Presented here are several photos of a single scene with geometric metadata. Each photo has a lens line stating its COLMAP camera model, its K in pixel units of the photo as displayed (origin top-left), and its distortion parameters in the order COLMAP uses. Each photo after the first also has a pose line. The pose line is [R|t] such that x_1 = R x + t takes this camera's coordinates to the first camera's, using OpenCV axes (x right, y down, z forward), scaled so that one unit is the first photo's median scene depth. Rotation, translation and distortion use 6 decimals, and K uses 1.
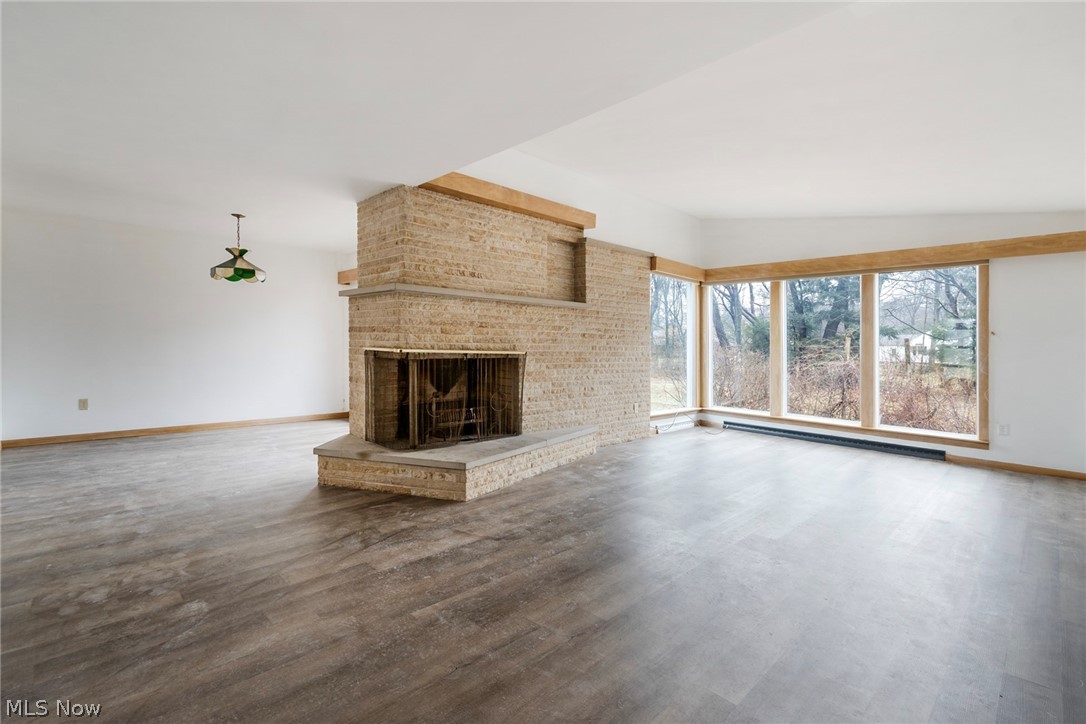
lens RADIAL K [[494.0, 0, 541.7], [0, 494.0, 347.1], [0, 0, 1]] dist [0.000321, -0.000833]
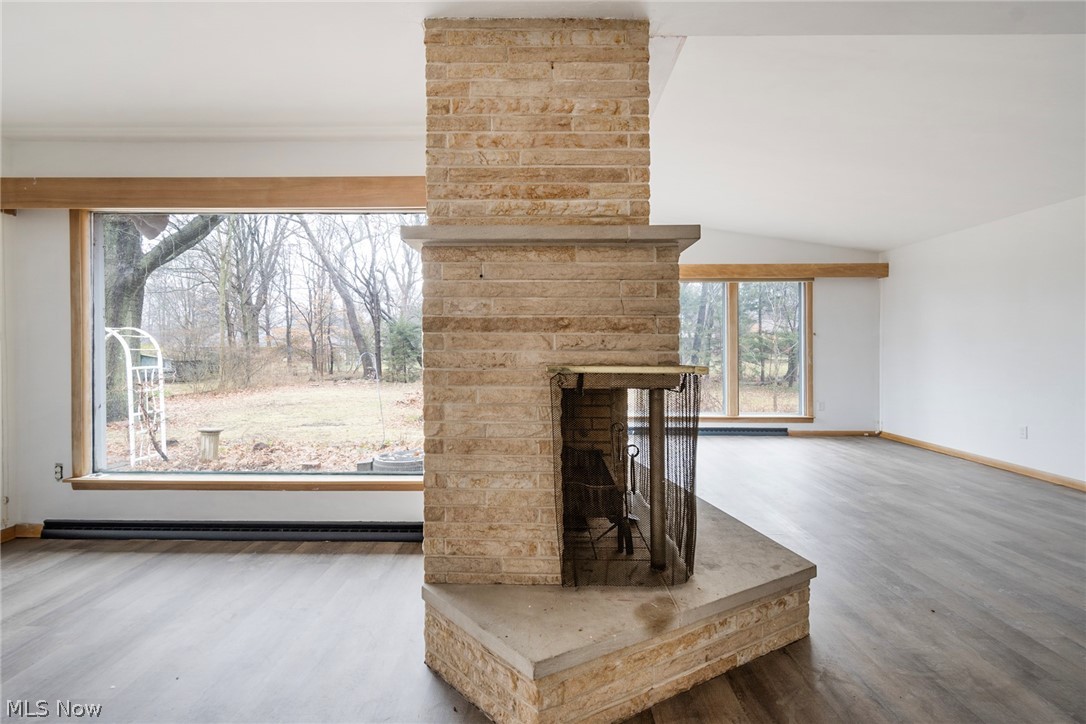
lens RADIAL K [[500.6, 0, 553.5], [0, 500.6, 351.3], [0, 0, 1]] dist [0.003870, 0.000177]
pose [[0.705124, -0.024084, 0.708675, -0.577509], [0.019188, 0.999705, 0.014883, -0.016961], [-0.708824, 0.003103, 0.705379, 0.605149]]
